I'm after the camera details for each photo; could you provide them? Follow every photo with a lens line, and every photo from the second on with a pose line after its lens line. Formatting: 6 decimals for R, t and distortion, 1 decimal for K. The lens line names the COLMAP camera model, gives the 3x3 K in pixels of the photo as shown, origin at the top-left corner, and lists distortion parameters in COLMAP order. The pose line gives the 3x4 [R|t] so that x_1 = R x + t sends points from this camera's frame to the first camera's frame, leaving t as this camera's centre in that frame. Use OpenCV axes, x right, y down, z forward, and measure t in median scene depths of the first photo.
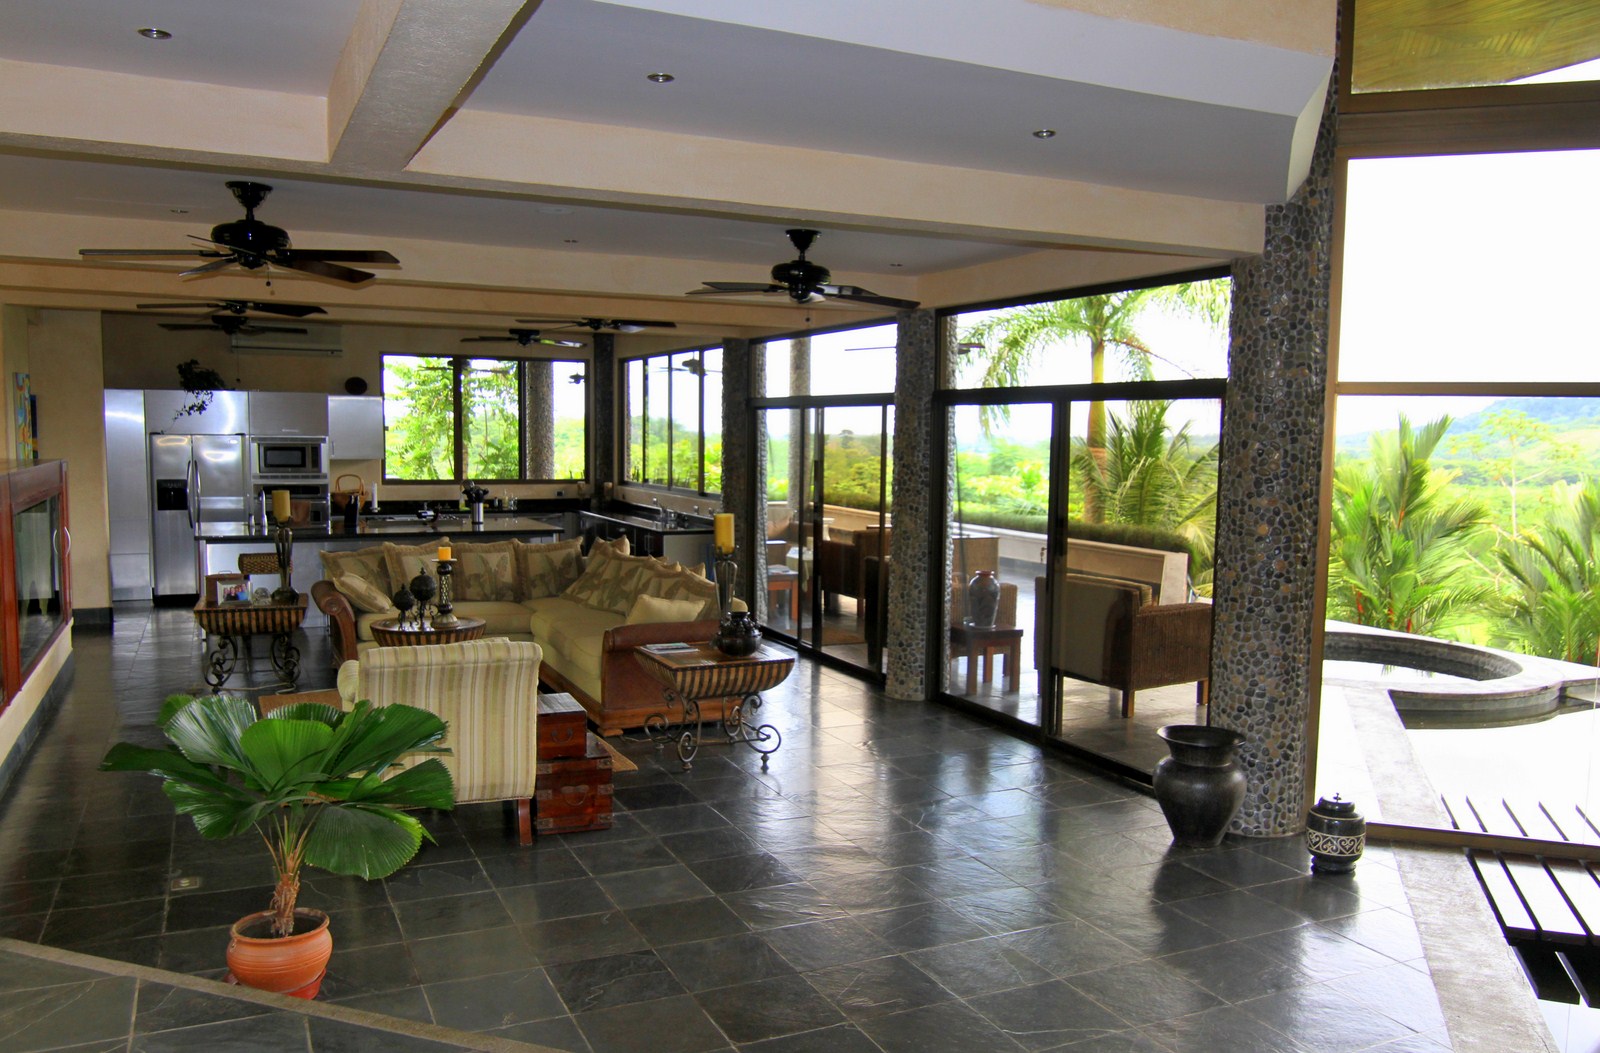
lens RADIAL K [[1325.4, 0, 800.9], [0, 1325.4, 537.4], [0, 0, 1]] dist [-0.023487, -0.001600]
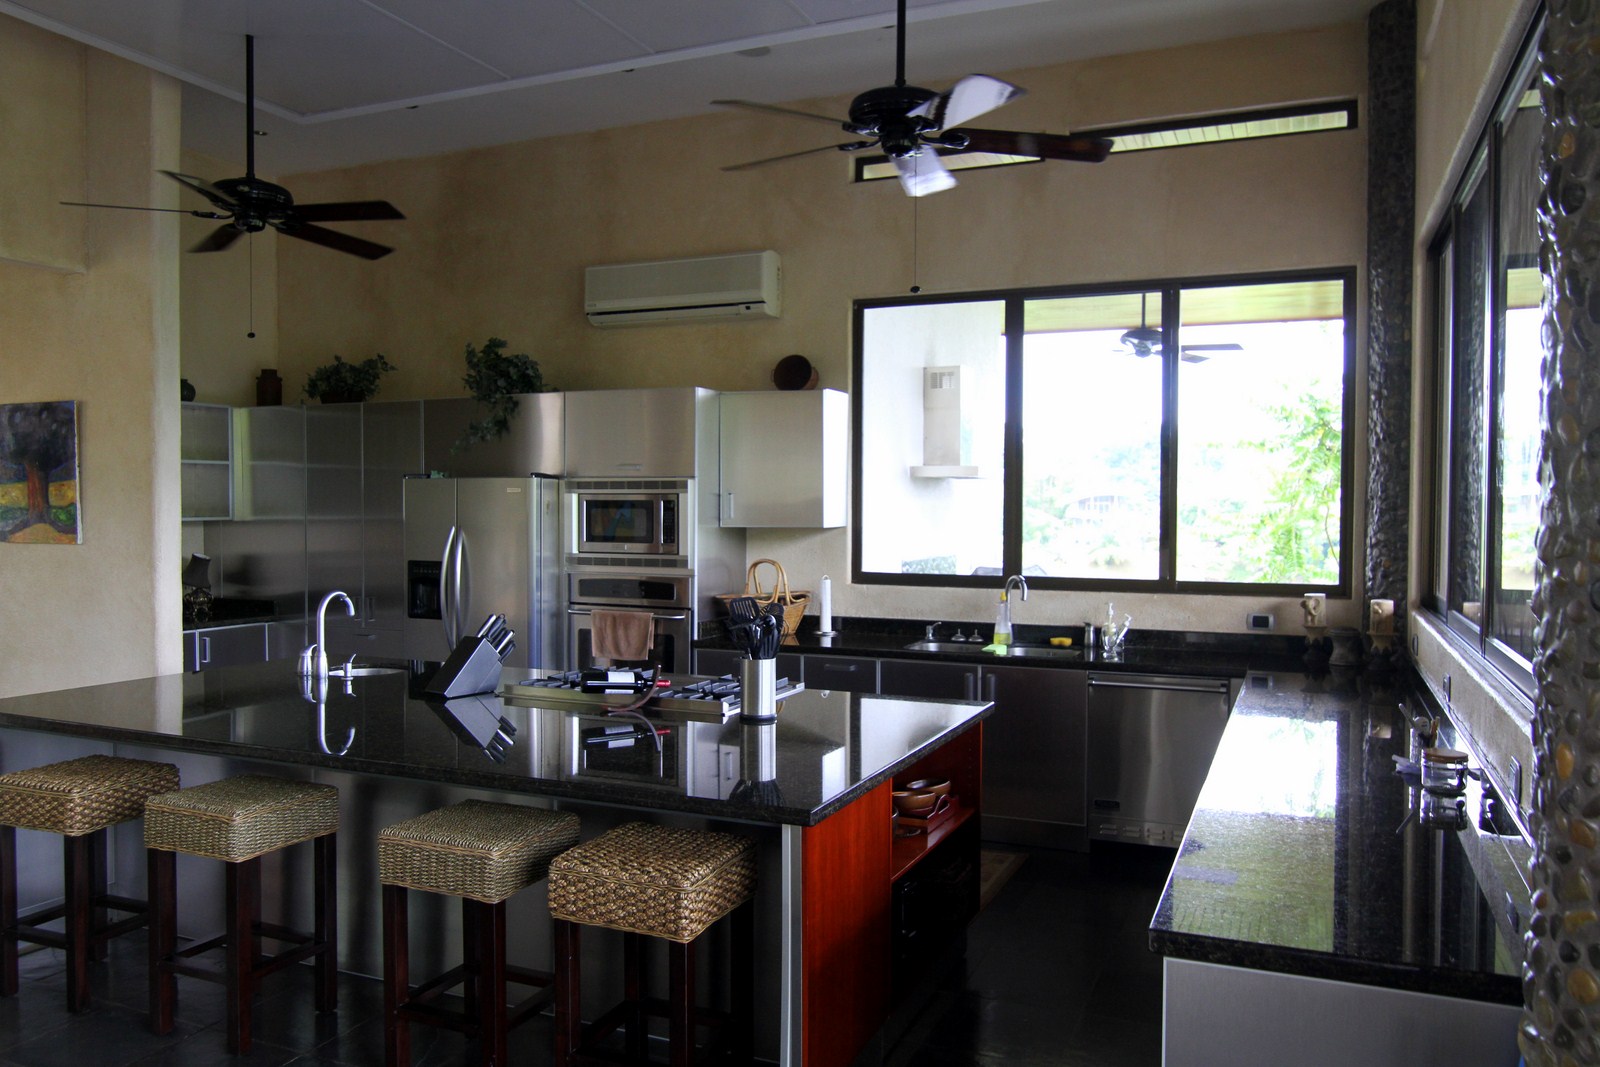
lens RADIAL K [[1182.6, 0, 800.0], [0, 1182.6, 533.5], [0, 0, 1]] dist [-0.006731, -0.001406]
pose [[0.675685, 0.008194, -0.737144, -0.020589], [-0.053140, 0.997878, -0.037618, -0.042524], [0.735272, 0.064589, 0.674687, 0.737905]]
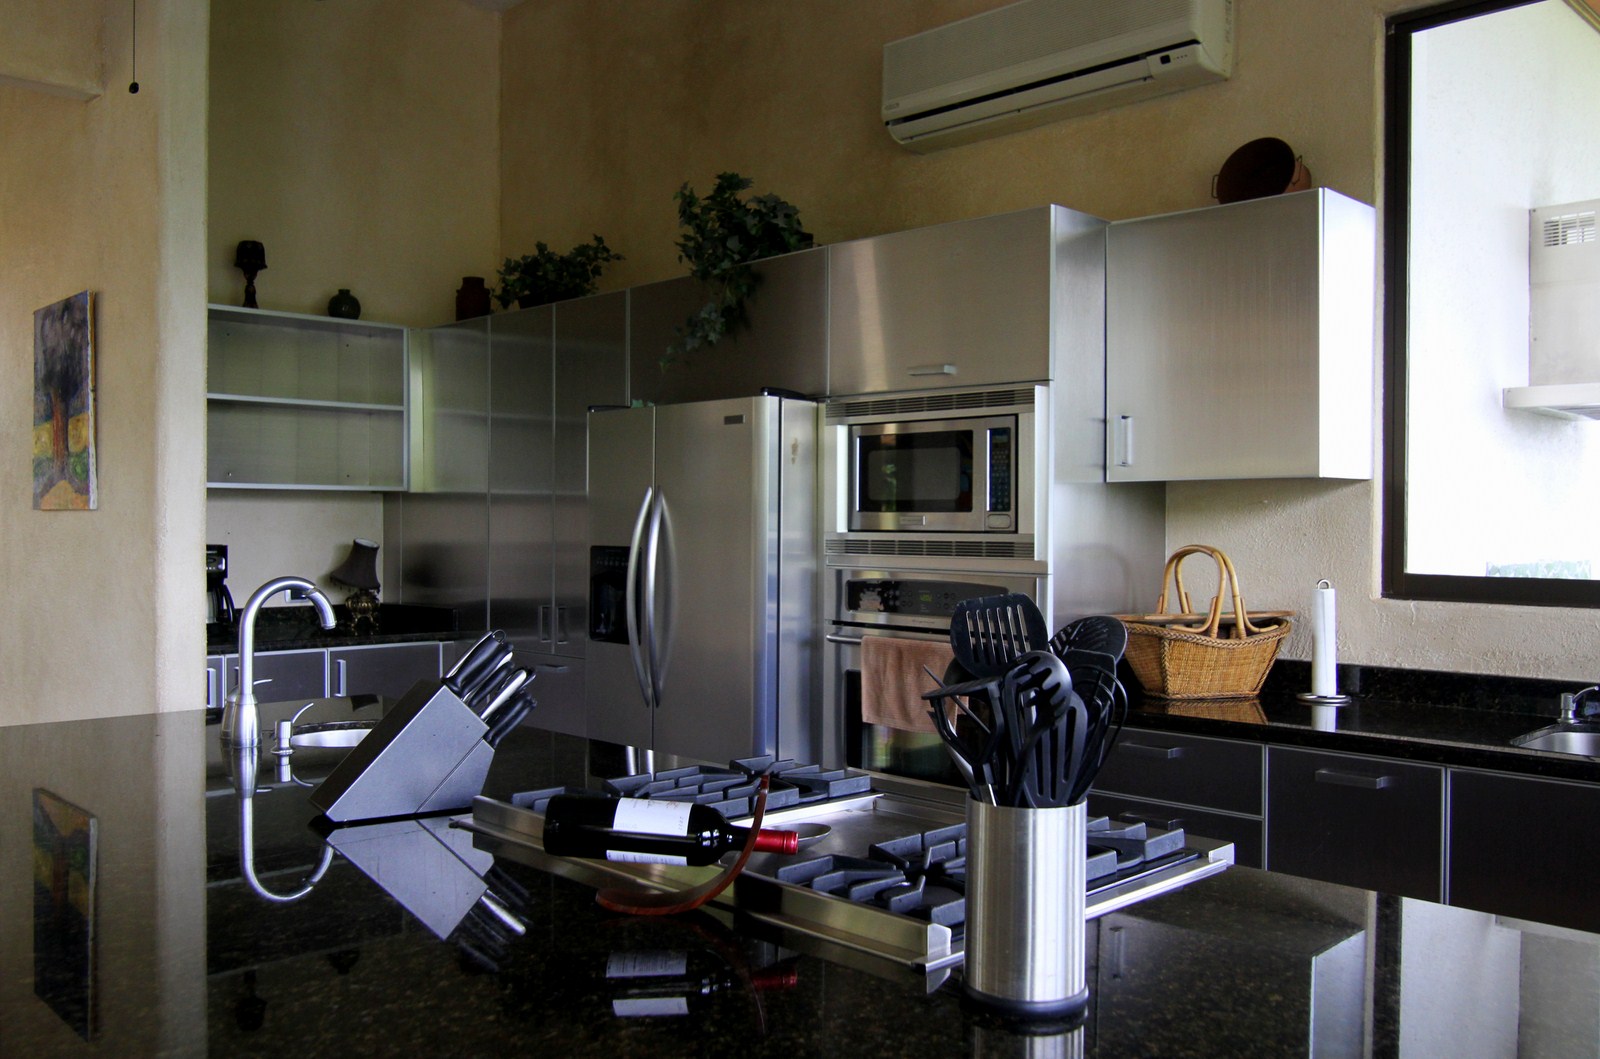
lens RADIAL K [[1325.4, 0, 800.9], [0, 1325.4, 540.4], [0, 0, 1]] dist [-0.023487, -0.001600]
pose [[0.358079, -0.000163, -0.933691, -0.147990], [-0.072940, 0.996939, -0.028147, -0.037474], [0.930838, 0.078182, 0.356971, 0.867508]]
